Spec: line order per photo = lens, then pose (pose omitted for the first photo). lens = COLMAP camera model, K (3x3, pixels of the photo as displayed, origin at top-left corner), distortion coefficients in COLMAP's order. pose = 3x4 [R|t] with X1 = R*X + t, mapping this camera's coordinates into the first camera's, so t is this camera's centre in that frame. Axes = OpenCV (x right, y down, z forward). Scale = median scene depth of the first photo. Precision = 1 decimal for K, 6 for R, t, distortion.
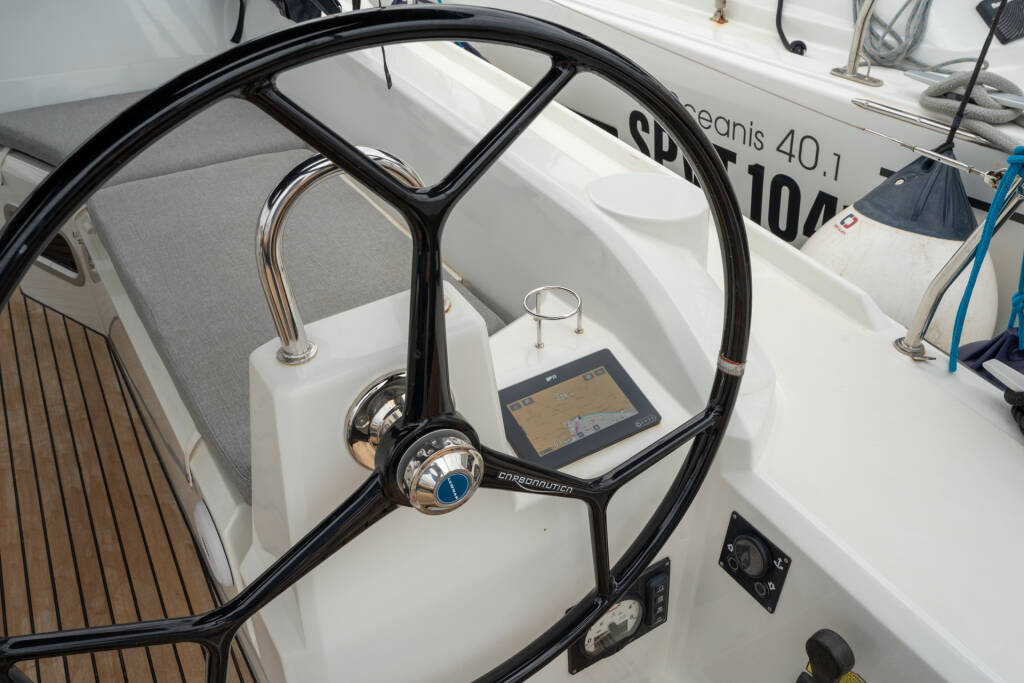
lens RADIAL K [[802.4, 0, 509.1], [0, 802.4, 353.6], [0, 0, 1]] dist [-0.000123, 0.002783]
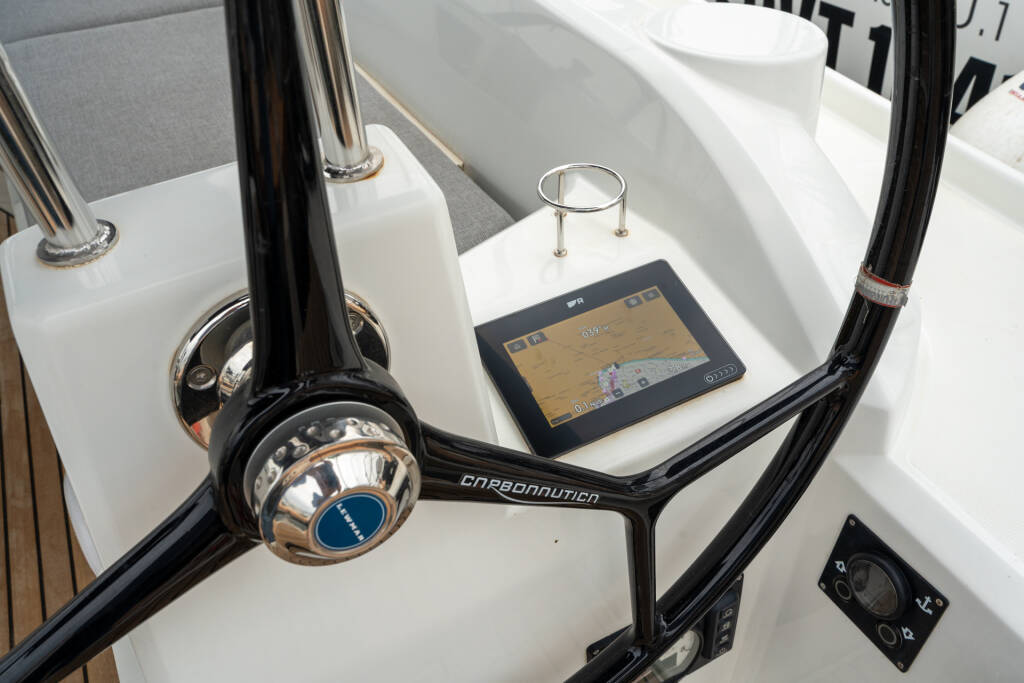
lens RADIAL K [[802.4, 0, 509.1], [0, 802.4, 353.6], [0, 0, 1]] dist [-0.000123, 0.002783]
pose [[0.998320, 0.026099, -0.051723, 0.035023], [-0.020971, 0.995032, 0.097320, 0.009820], [0.054006, -0.096071, 0.993908, 0.362639]]
